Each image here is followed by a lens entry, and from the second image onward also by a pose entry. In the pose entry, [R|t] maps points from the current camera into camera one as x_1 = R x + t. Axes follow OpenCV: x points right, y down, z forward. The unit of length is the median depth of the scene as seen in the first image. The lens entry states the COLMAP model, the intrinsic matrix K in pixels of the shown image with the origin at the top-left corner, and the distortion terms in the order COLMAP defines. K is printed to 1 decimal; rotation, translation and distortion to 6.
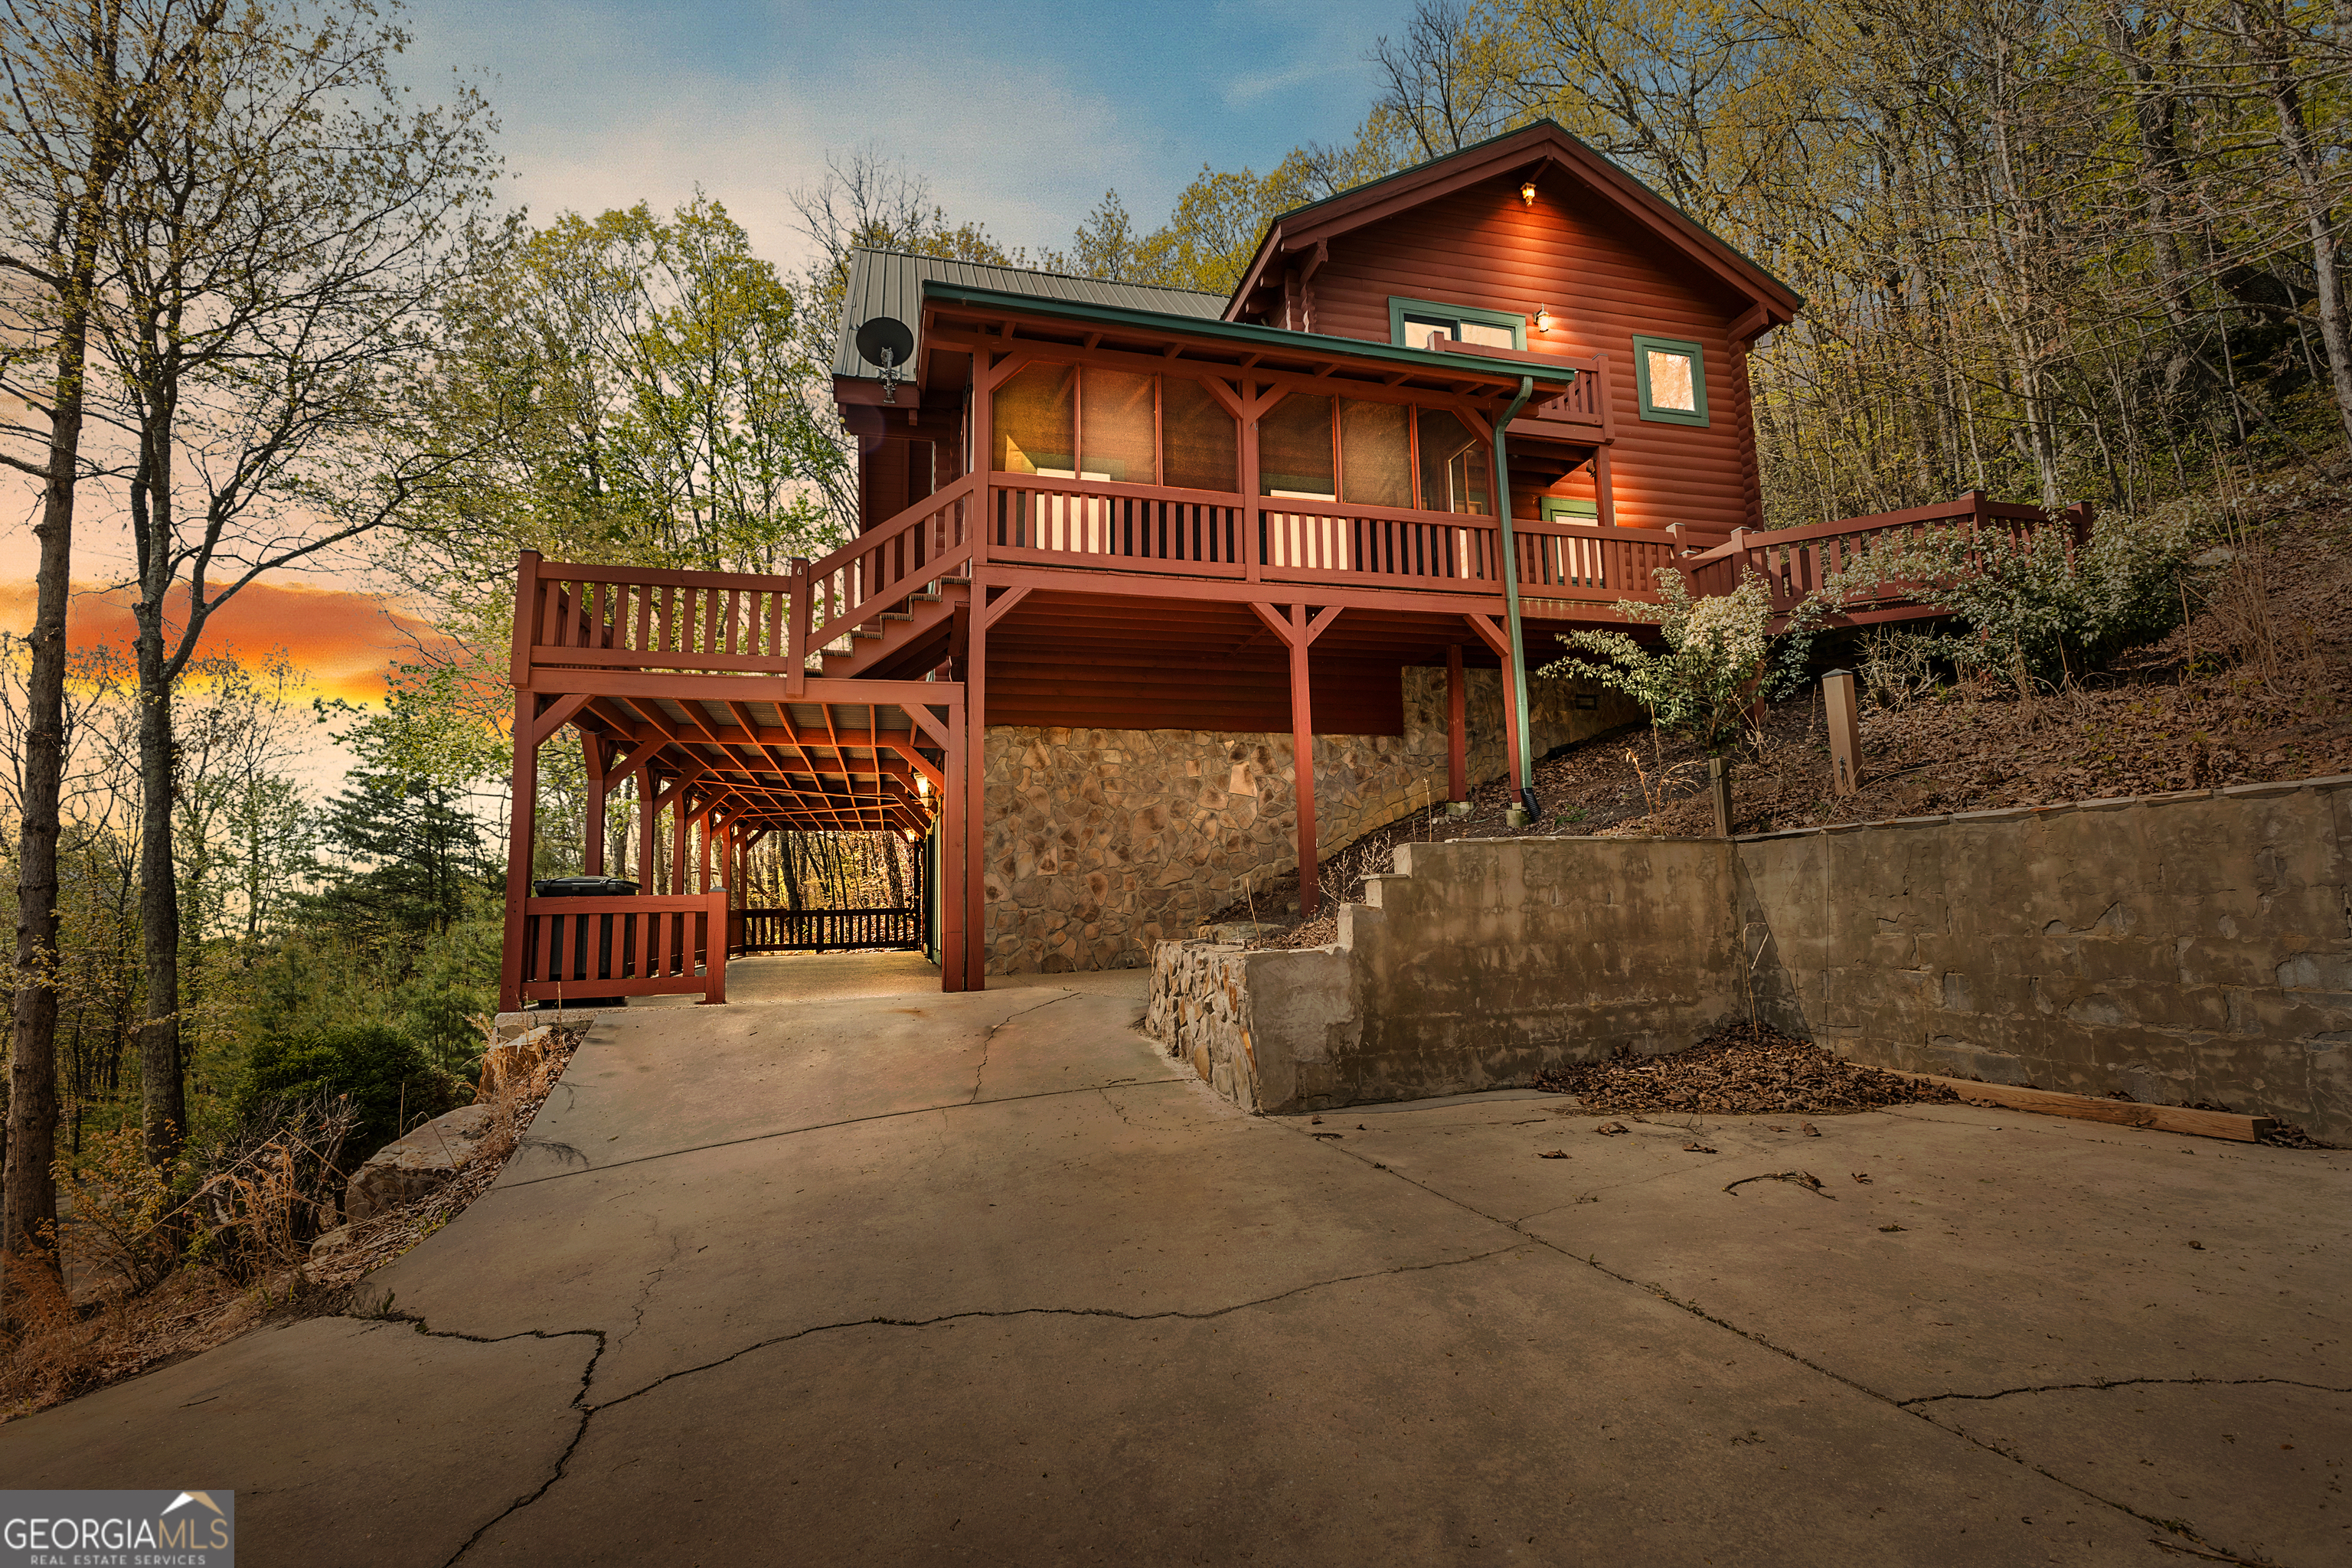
lens RADIAL K [[1060.3, 0, 1168.3], [0, 1060.3, 774.6], [0, 0, 1]] dist [0.001285, 0.000020]
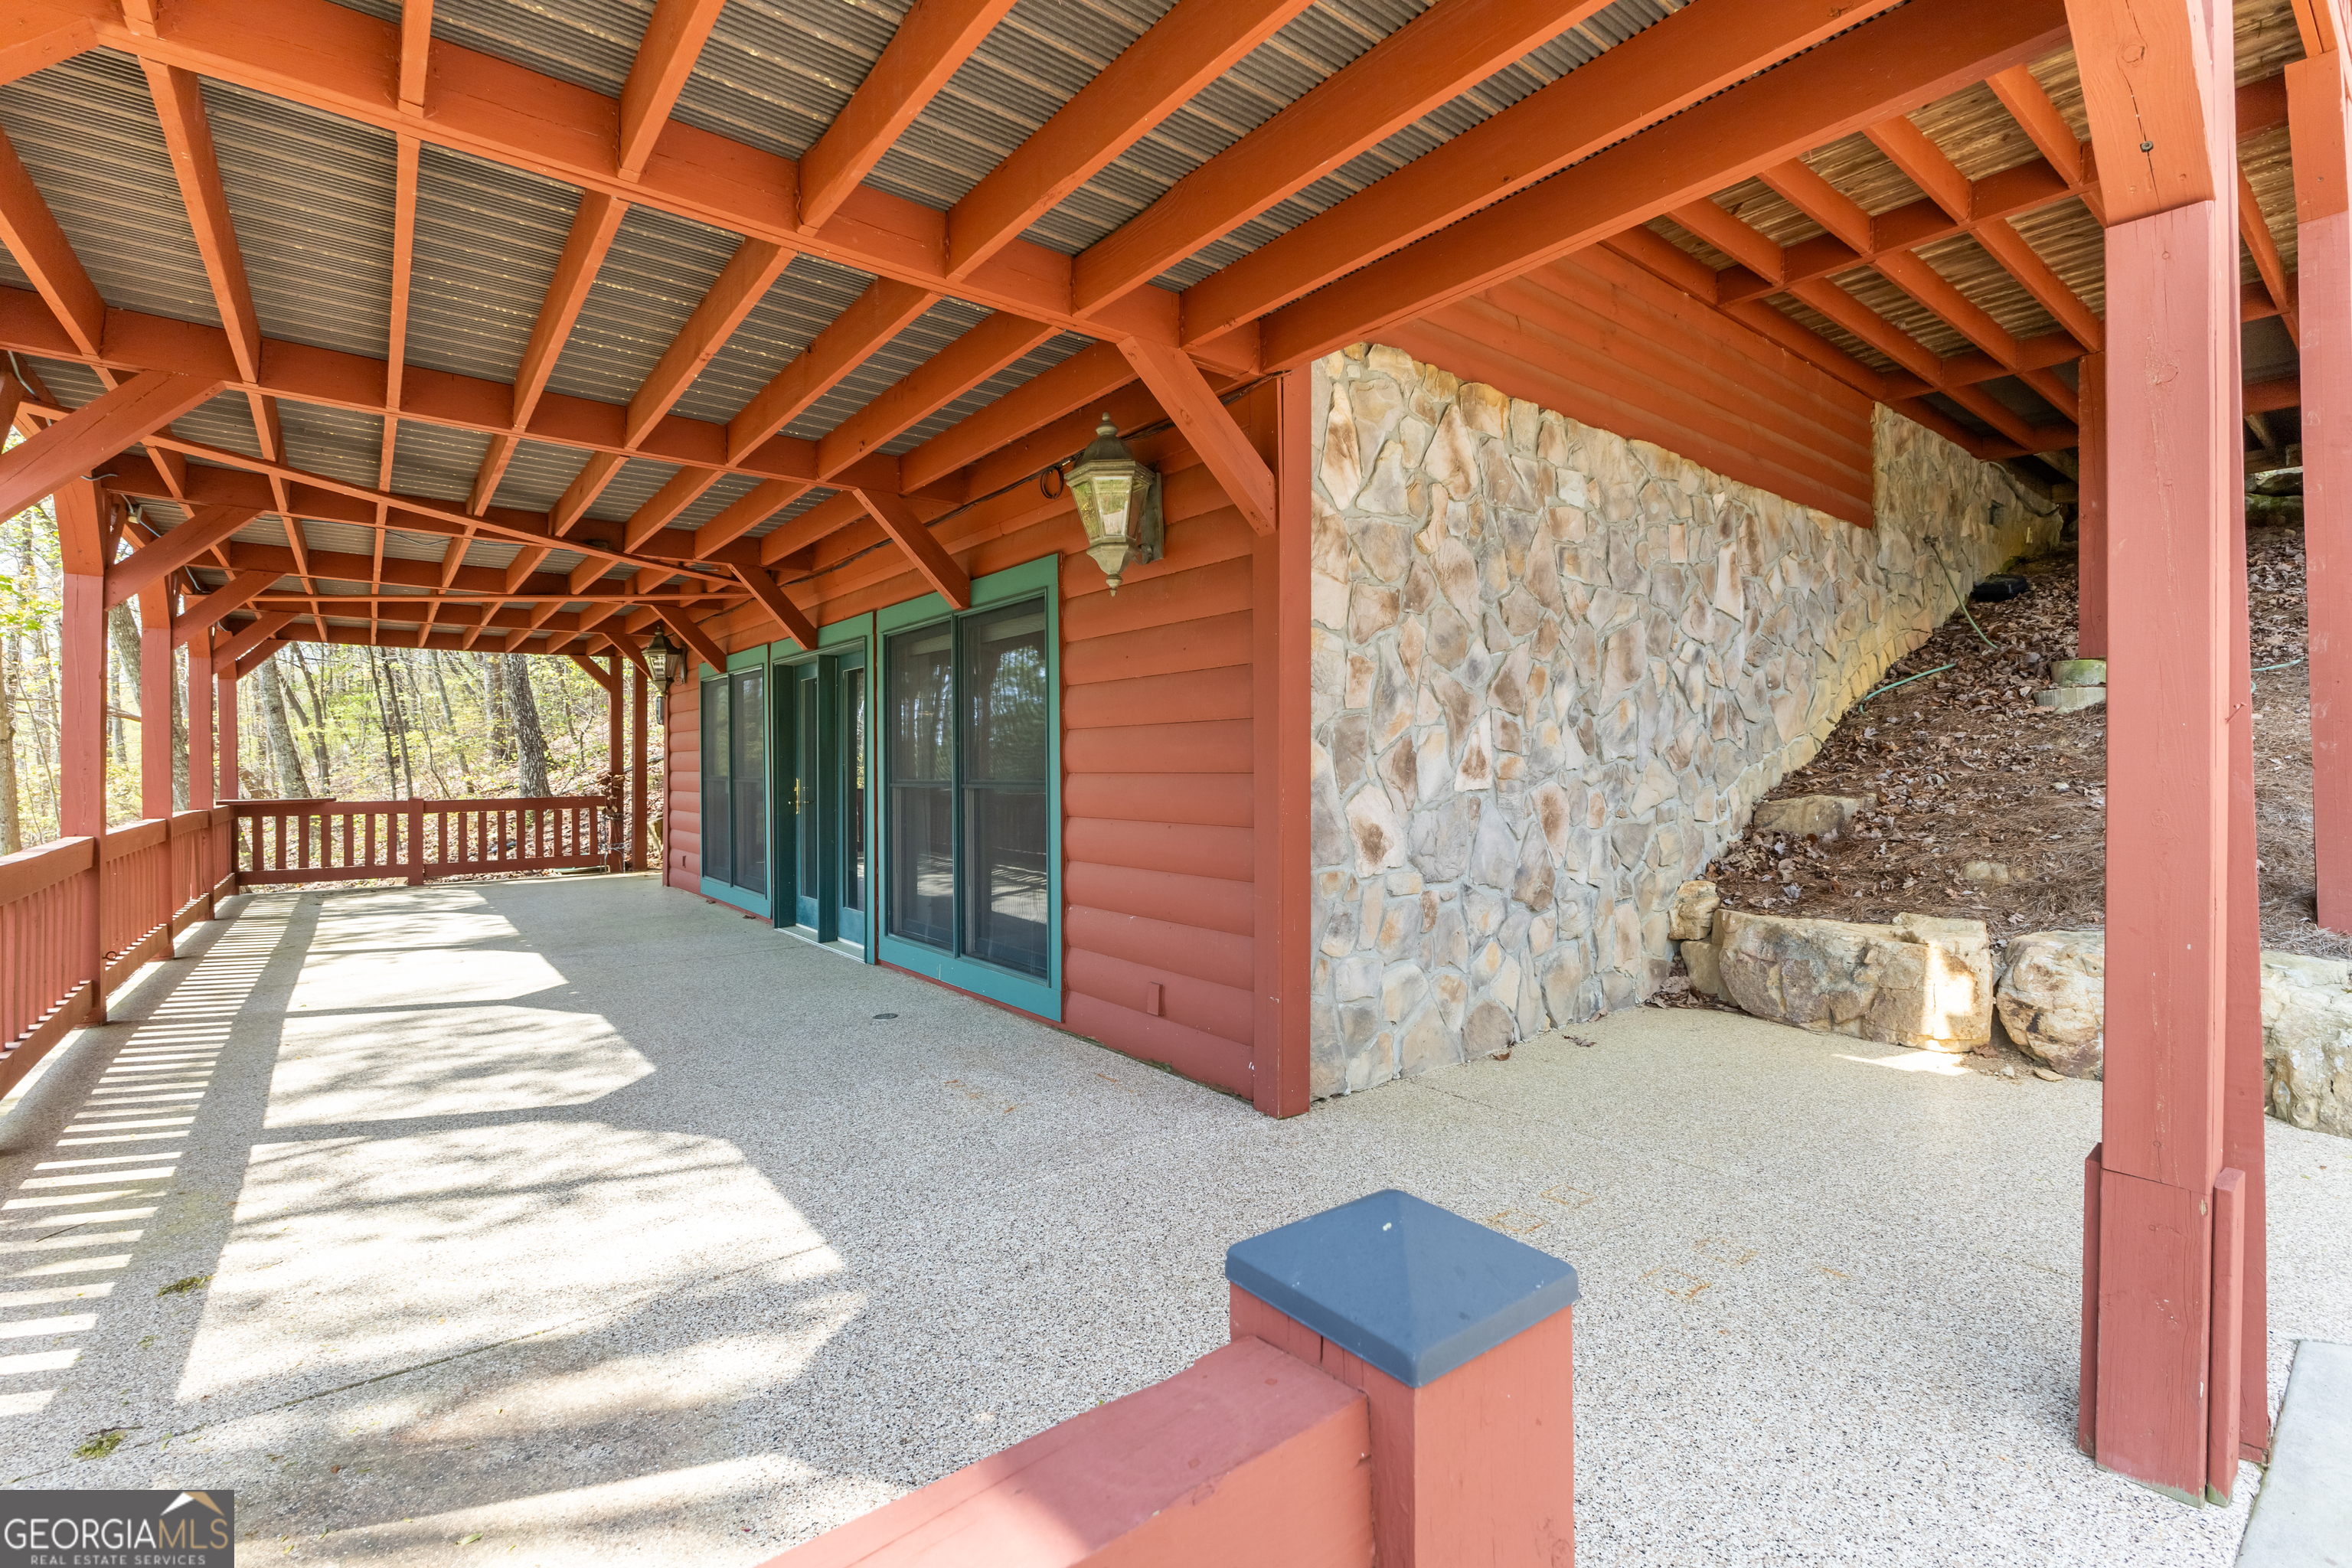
lens RADIAL K [[1060.3, 0, 1195.6], [0, 1060.3, 772.0], [0, 0, 1]] dist [0.001285, 0.000020]
pose [[0.916034, 0.018165, 0.400688, -0.338124], [-0.069578, 0.991025, 0.114139, 0.052245], [-0.395019, -0.132435, 0.909077, 0.690782]]
